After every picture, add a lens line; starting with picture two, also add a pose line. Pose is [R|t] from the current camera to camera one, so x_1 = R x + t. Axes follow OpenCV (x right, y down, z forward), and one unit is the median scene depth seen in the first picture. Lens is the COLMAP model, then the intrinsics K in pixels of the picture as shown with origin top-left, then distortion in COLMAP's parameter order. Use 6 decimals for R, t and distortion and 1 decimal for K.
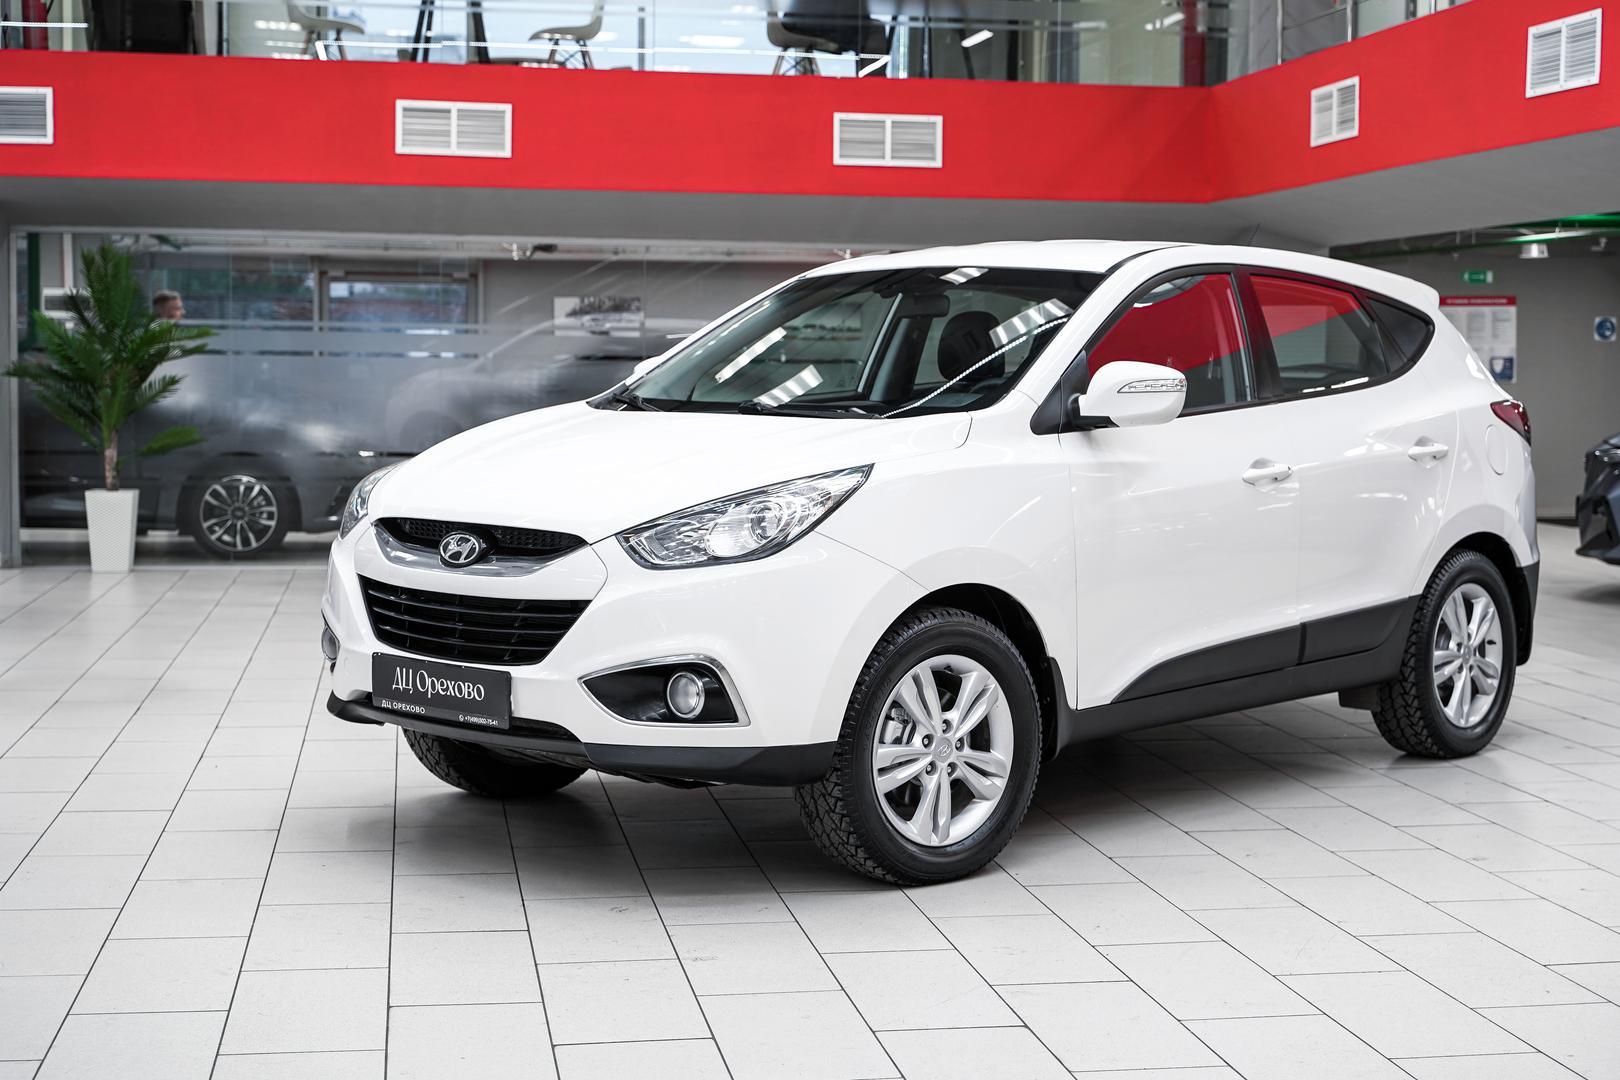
lens RADIAL K [[2340.4, 0, 751.7], [0, 2340.4, 584.5], [0, 0, 1]] dist [0.002514, 0.000000]
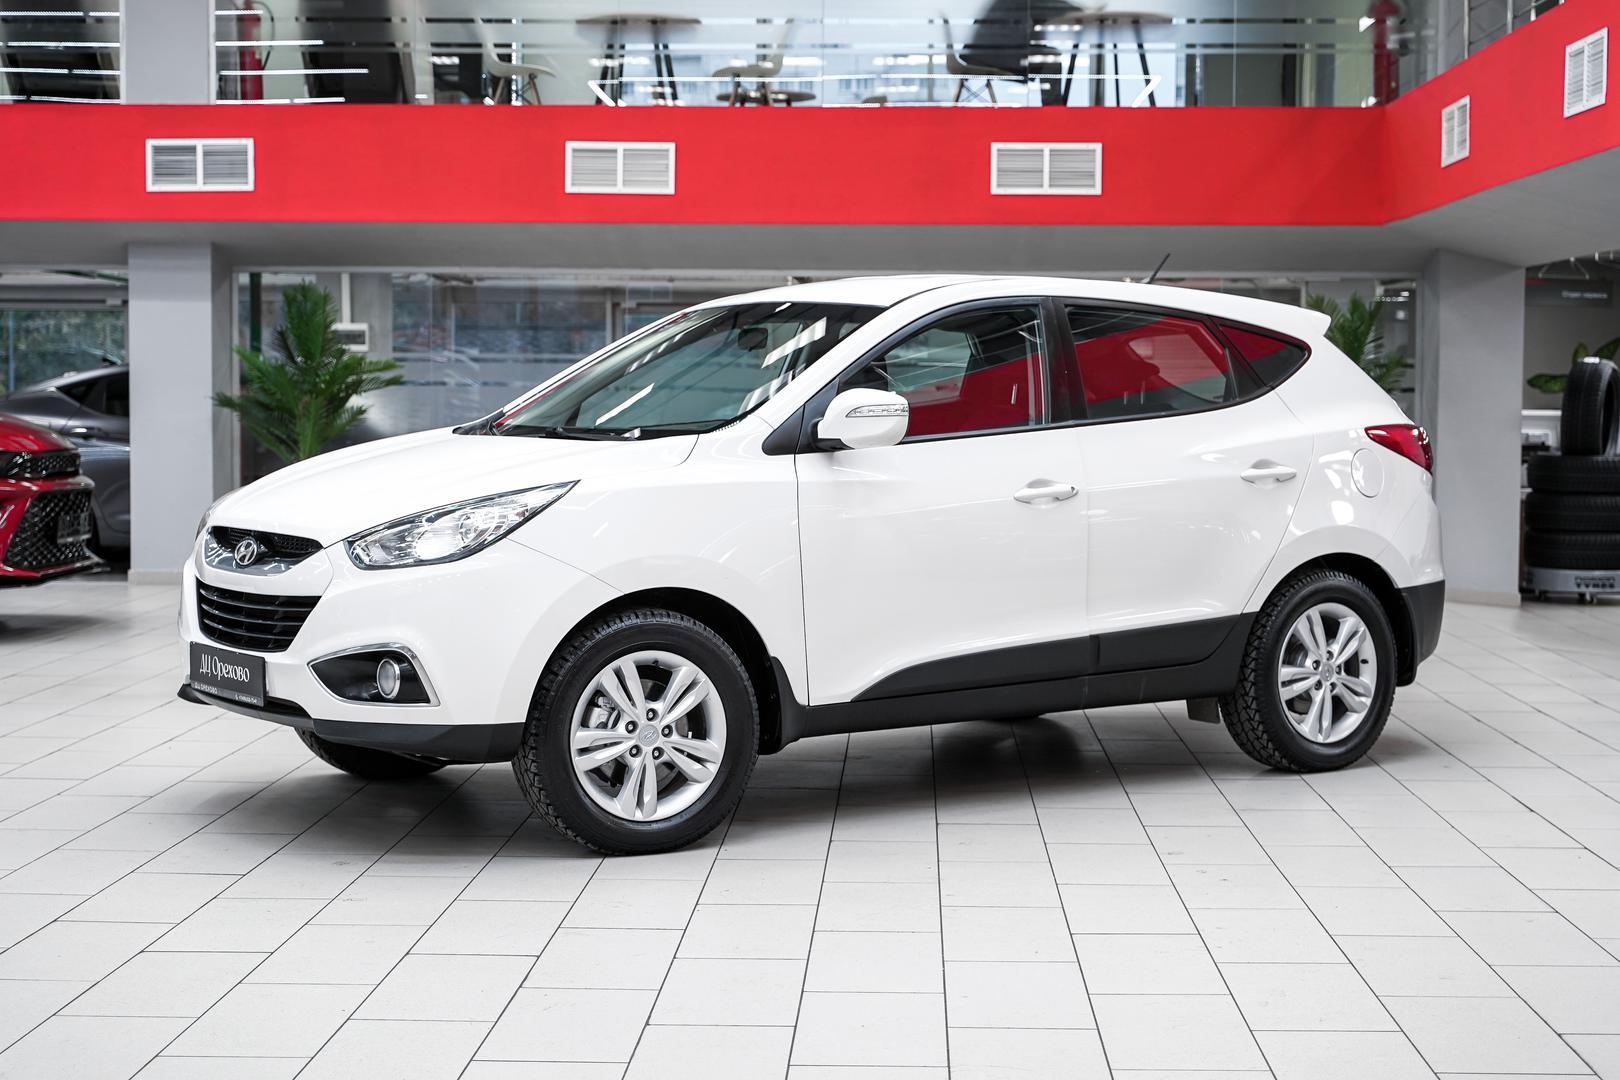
lens RADIAL K [[2543.9, 0, 810.5], [0, 2543.9, 551.3], [0, 0, 1]] dist [0.023027, 0.000000]
pose [[0.978325, 0.008196, -0.206912, 0.310032], [-0.014815, 0.999426, -0.030458, 0.014035], [0.206544, 0.032864, 0.977885, -0.134350]]
